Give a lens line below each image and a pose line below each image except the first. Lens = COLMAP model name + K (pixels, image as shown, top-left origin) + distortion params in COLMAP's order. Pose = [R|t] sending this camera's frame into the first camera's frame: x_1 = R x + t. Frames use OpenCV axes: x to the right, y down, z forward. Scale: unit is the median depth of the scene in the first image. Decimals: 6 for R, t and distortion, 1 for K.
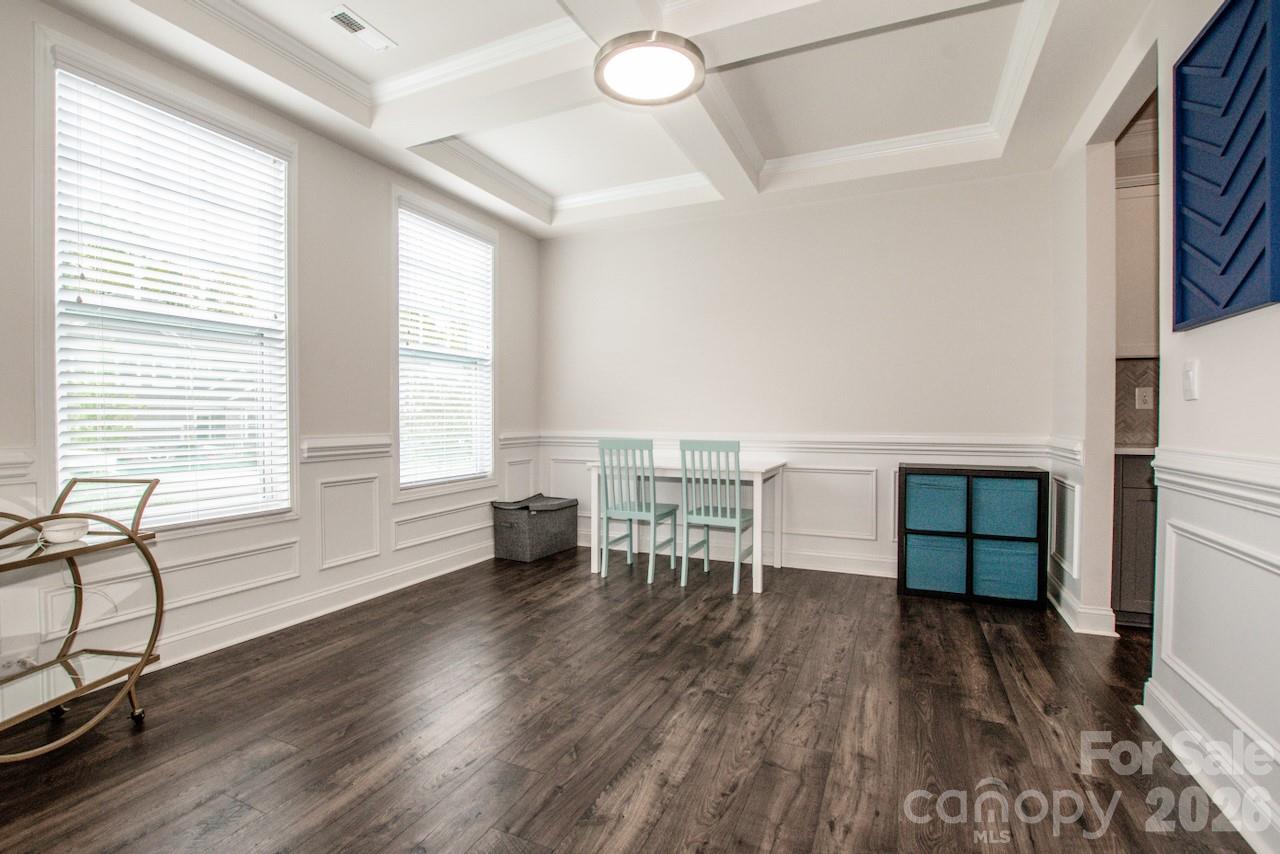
lens RADIAL K [[580.0, 0, 643.2], [0, 580.0, 423.7], [0, 0, 1]] dist [-0.026280, 0.002347]
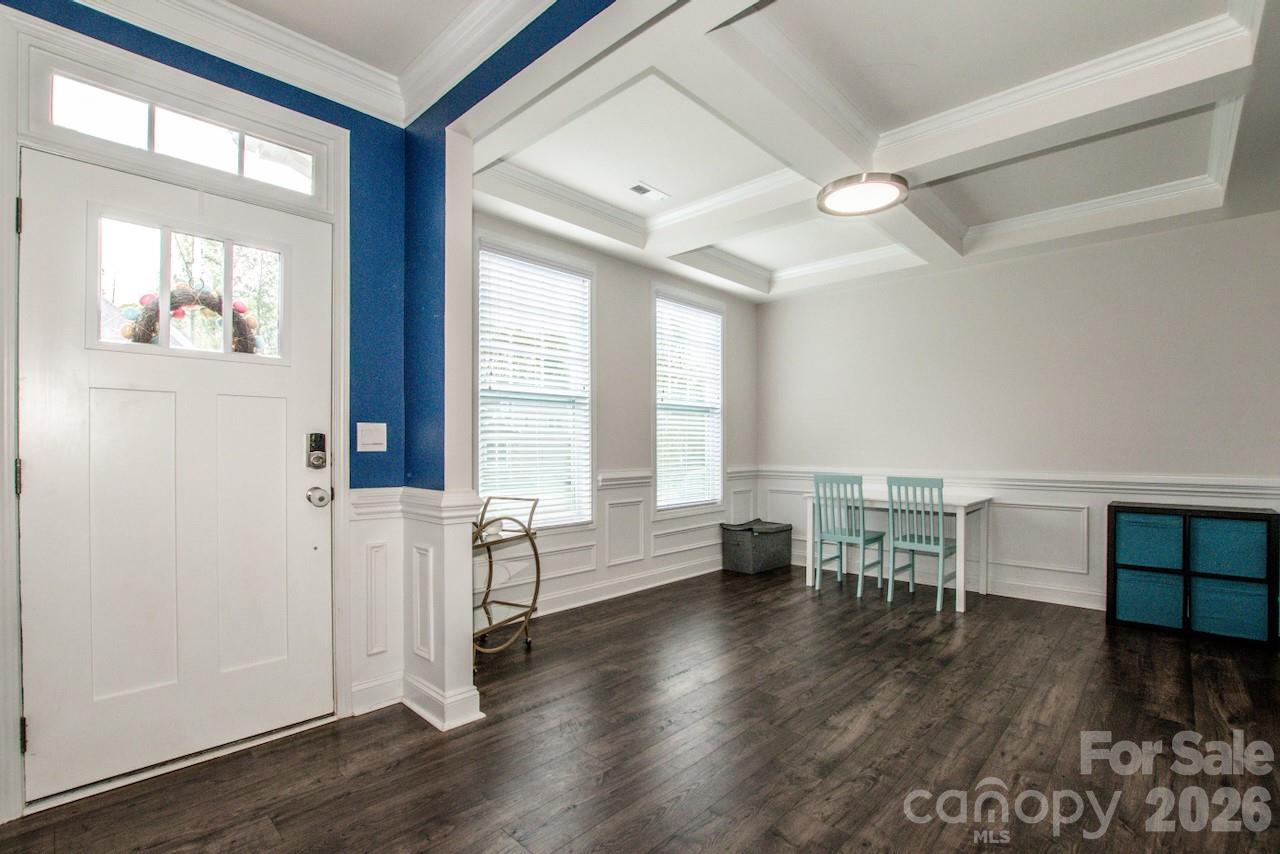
lens RADIAL K [[580.0, 0, 630.3], [0, 580.0, 448.9], [0, 0, 1]] dist [-0.026280, 0.002347]
pose [[0.939213, -0.000642, -0.343335, -0.027723], [-0.001187, 0.999986, -0.005116, -0.025063], [0.343333, 0.005213, 0.939199, -0.326747]]
